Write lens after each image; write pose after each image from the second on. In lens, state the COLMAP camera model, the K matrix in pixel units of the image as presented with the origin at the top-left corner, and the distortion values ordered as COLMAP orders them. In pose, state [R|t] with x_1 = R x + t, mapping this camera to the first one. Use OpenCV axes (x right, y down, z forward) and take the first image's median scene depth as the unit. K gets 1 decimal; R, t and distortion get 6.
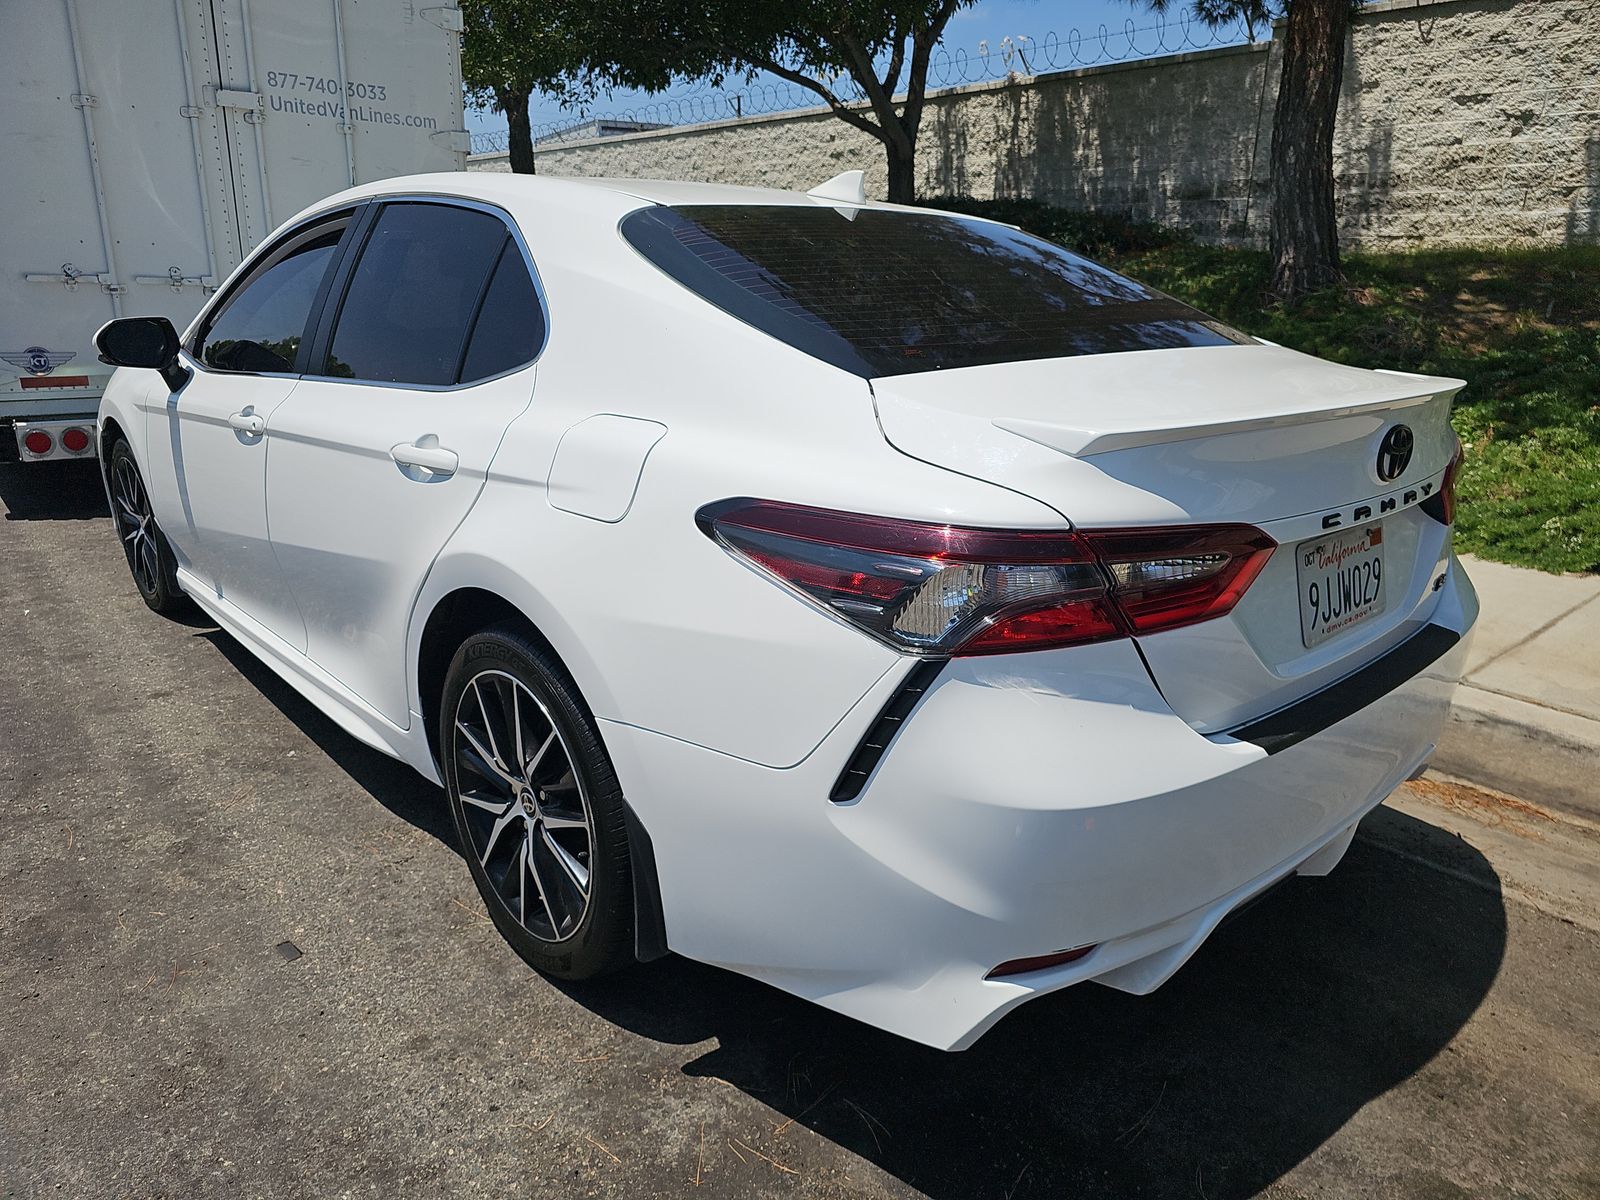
lens RADIAL K [[1070.2, 0, 819.0], [0, 1070.2, 608.8], [0, 0, 1]] dist [0.039624, -0.035278]
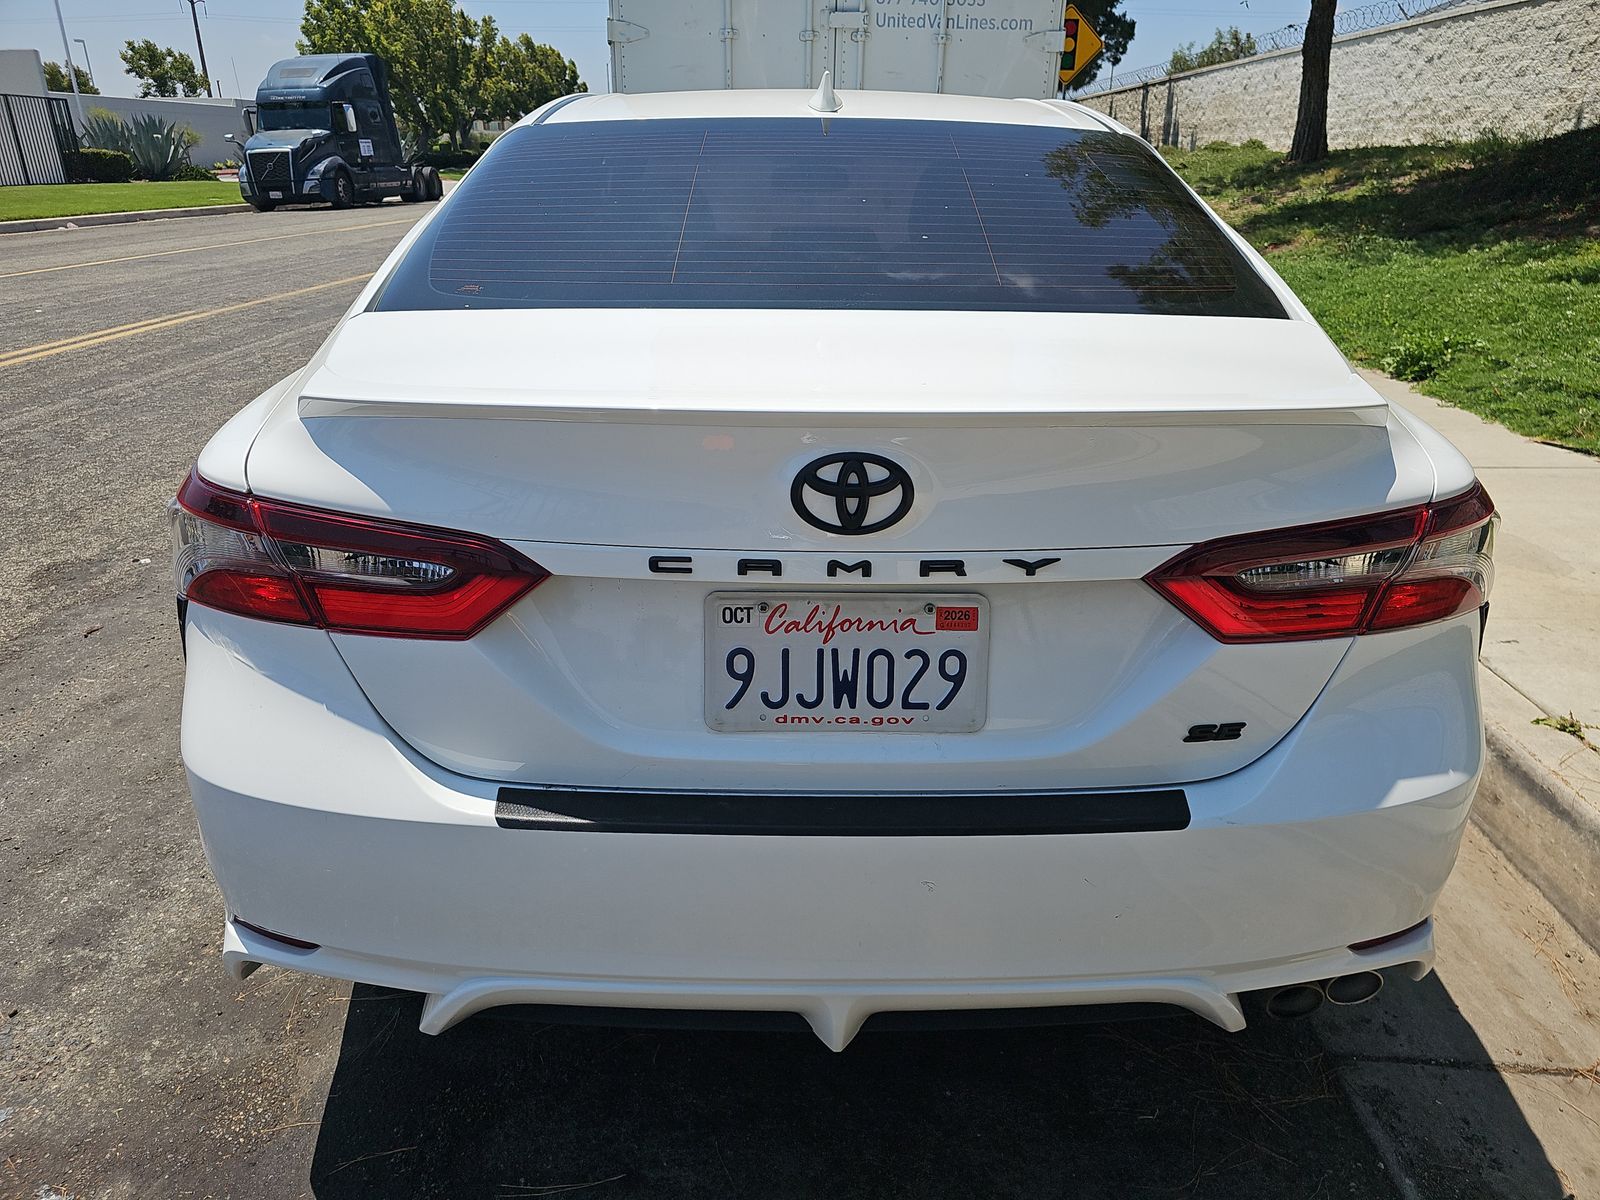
lens RADIAL K [[1070.2, 0, 819.0], [0, 1070.2, 608.8], [0, 0, 1]] dist [0.039624, -0.035278]
pose [[0.741570, 0.249625, -0.622705, 0.501356], [-0.198719, 0.968276, 0.151503, -0.090329], [0.640769, 0.011393, 0.767650, 0.257381]]
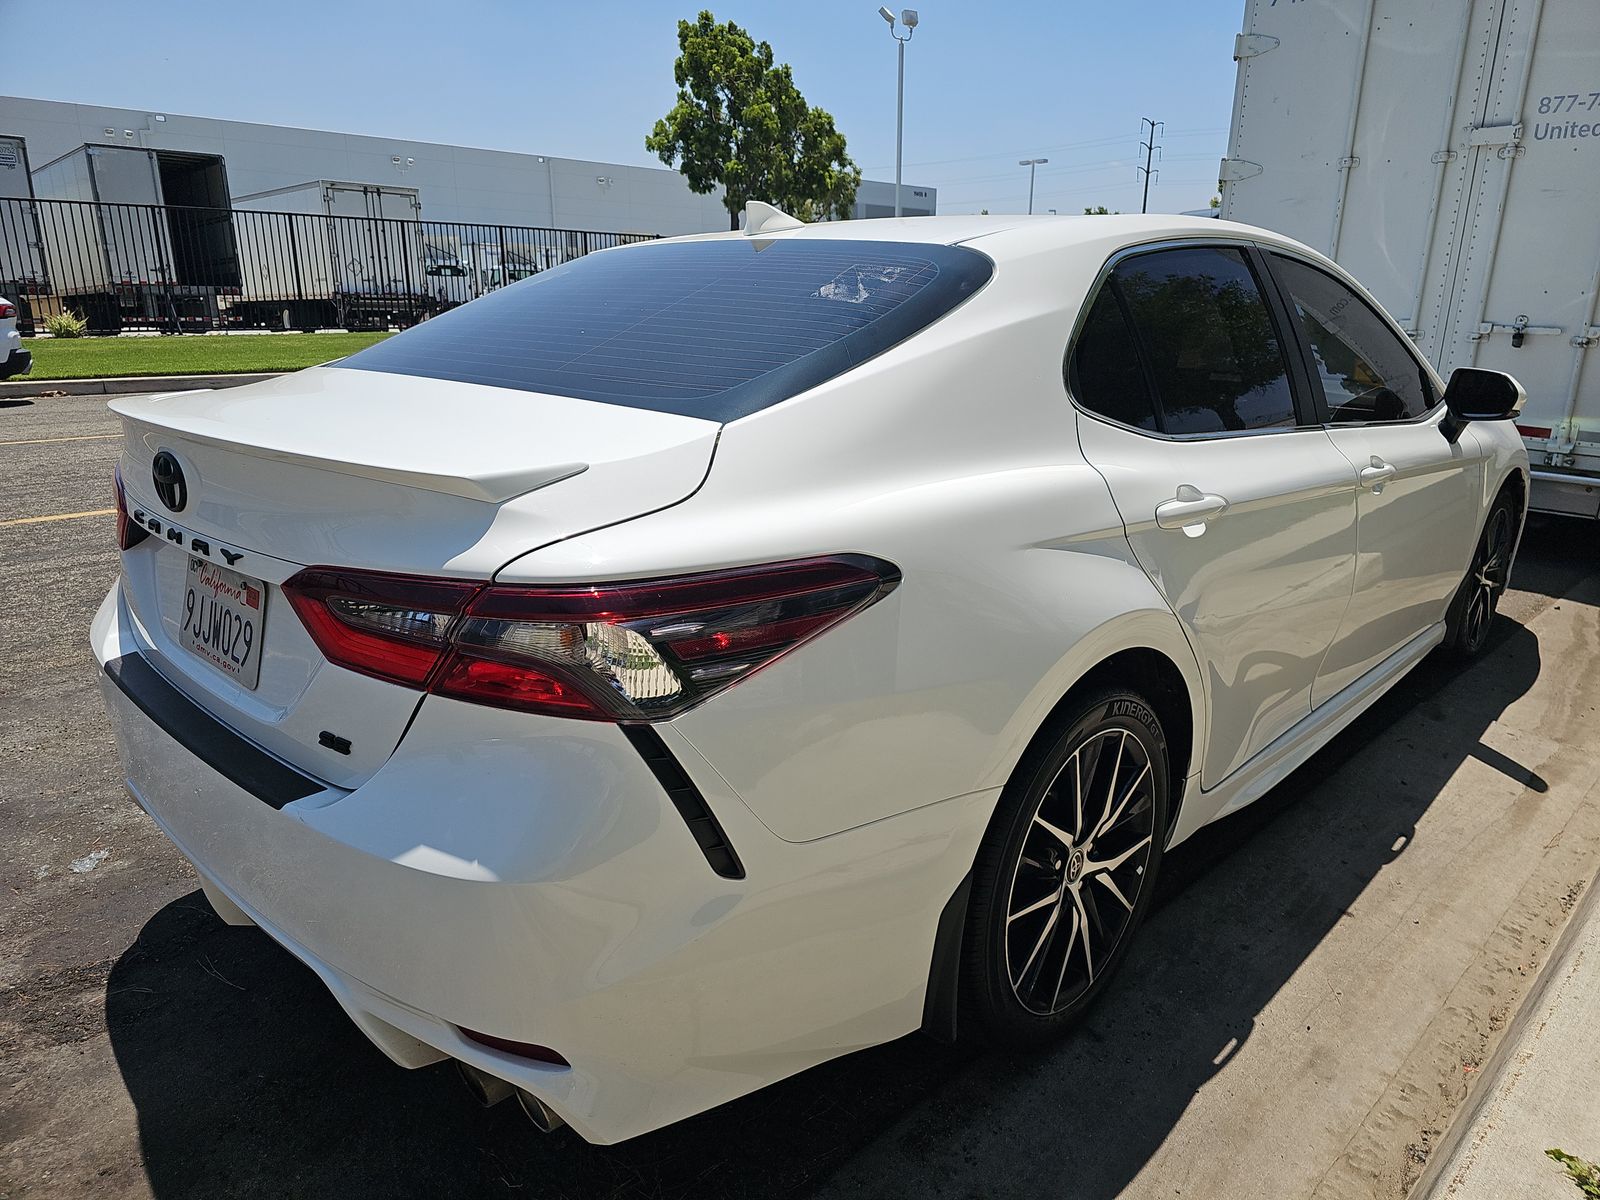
lens RADIAL K [[1070.2, 0, 819.0], [0, 1070.2, 608.8], [0, 0, 1]] dist [0.039624, -0.035278]
pose [[0.066468, 0.263995, -0.962231, 0.798252], [-0.307697, 0.922787, 0.231919, -0.229658], [0.949160, 0.280660, 0.142567, 0.761468]]
